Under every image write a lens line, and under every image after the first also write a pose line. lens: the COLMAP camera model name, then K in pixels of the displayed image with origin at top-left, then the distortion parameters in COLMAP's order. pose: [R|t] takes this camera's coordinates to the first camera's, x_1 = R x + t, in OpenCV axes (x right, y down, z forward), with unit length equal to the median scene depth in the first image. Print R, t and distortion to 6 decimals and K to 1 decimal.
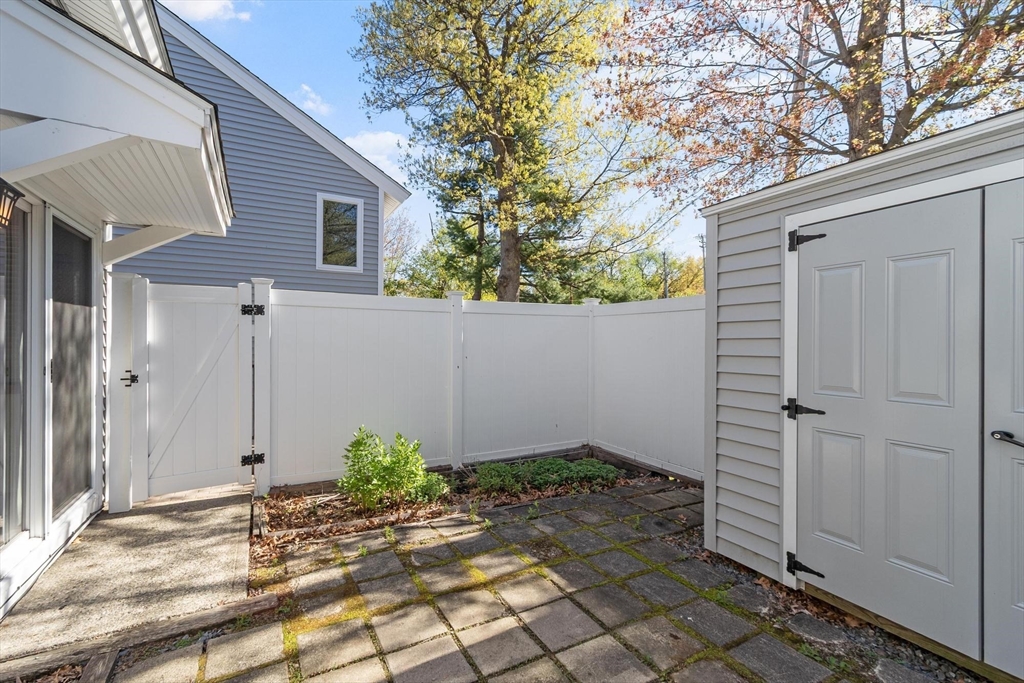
lens RADIAL K [[447.5, 0, 502.5], [0, 447.5, 343.8], [0, 0, 1]] dist [0.003946, 0.000023]
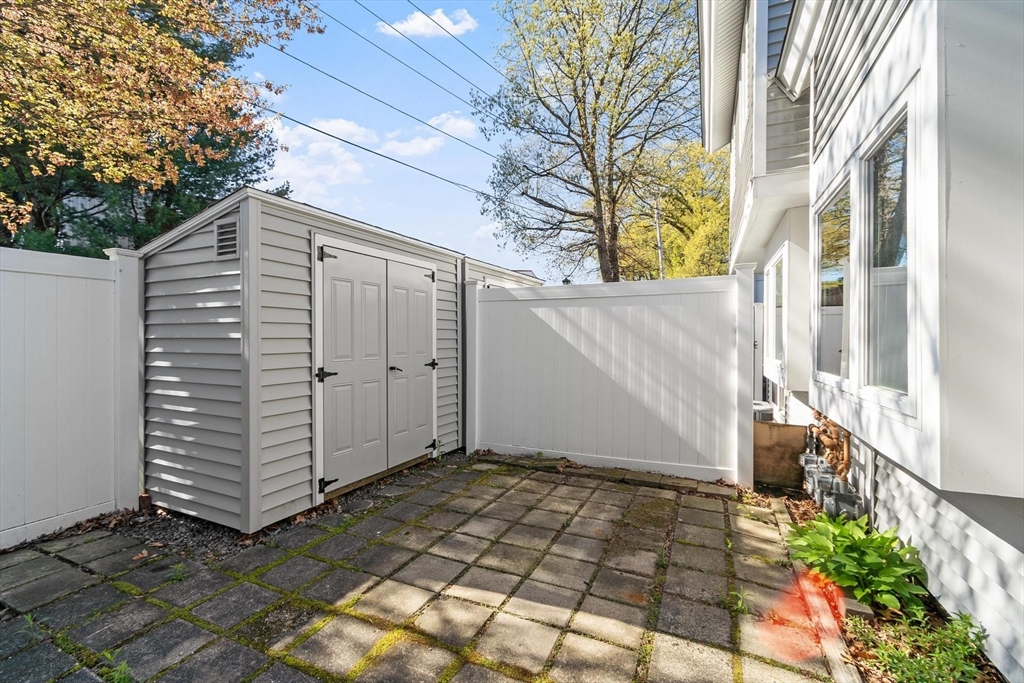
lens RADIAL K [[447.5, 0, 497.5], [0, 447.5, 338.2], [0, 0, 1]] dist [0.003946, 0.000023]
pose [[-0.591773, -0.009401, 0.806050, -0.789644], [-0.008554, 0.999949, 0.005382, 0.018706], [-0.806059, -0.003710, -0.591823, 1.372857]]
